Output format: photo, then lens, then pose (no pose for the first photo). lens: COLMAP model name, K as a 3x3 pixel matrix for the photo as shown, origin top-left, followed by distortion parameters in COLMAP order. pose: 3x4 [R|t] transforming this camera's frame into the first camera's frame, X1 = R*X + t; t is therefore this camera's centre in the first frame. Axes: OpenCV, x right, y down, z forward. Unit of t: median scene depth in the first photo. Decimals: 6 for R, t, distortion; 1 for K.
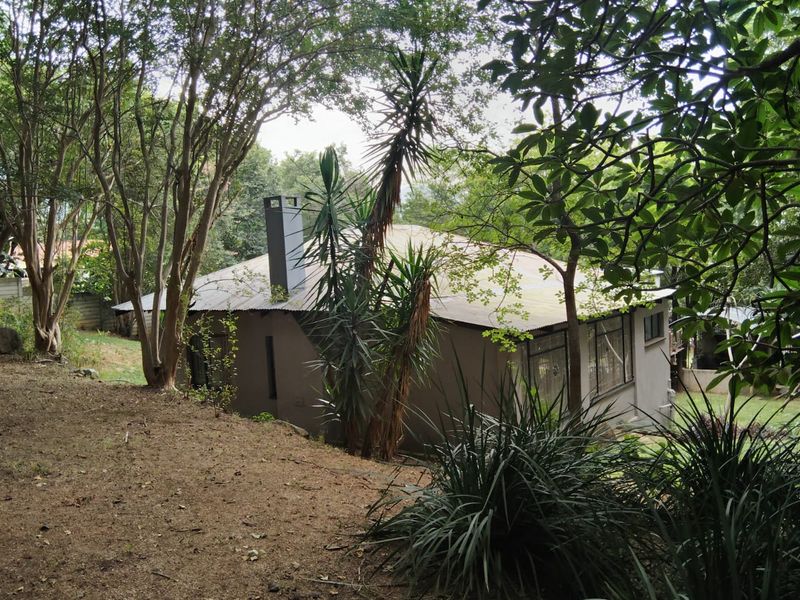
lens RADIAL K [[688.3, 0, 394.5], [0, 688.3, 300.1], [0, 0, 1]] dist [0.058791, -0.105345]
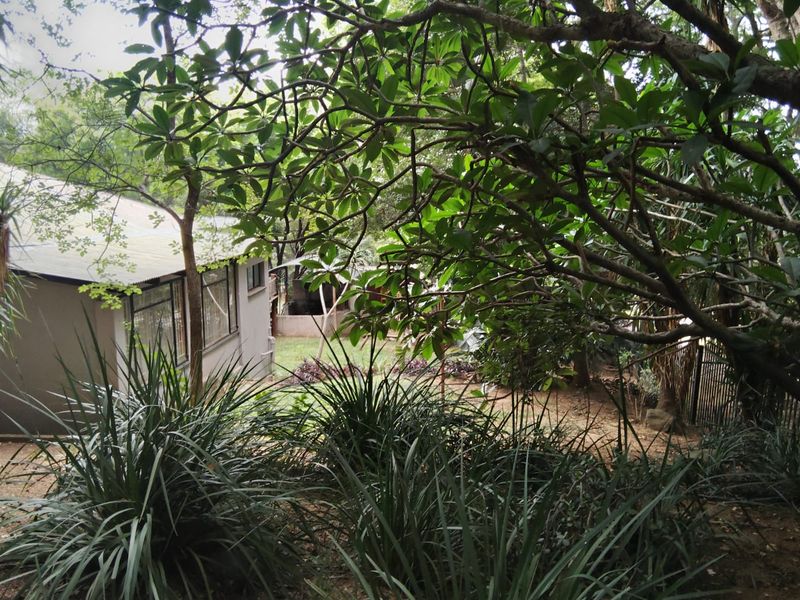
lens RADIAL K [[688.3, 0, 402.2], [0, 688.3, 304.4], [0, 0, 1]] dist [0.058791, -0.105345]
pose [[0.831405, -0.037092, 0.554428, -0.019079], [-0.007548, 0.996924, 0.078015, -0.002800], [-0.555616, -0.069046, 0.828567, 0.062752]]
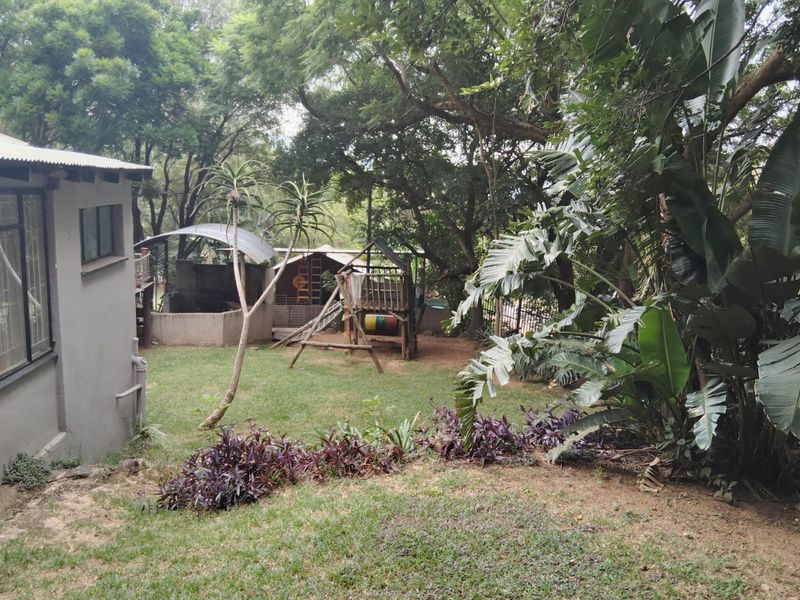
lens RADIAL K [[688.3, 0, 399.2], [0, 688.3, 301.4], [0, 0, 1]] dist [0.058791, -0.105345]
pose [[0.731260, -0.036450, 0.681125, 0.342551], [-0.023634, 0.996618, 0.078706, 0.074537], [-0.681690, -0.073652, 0.727925, 0.886291]]
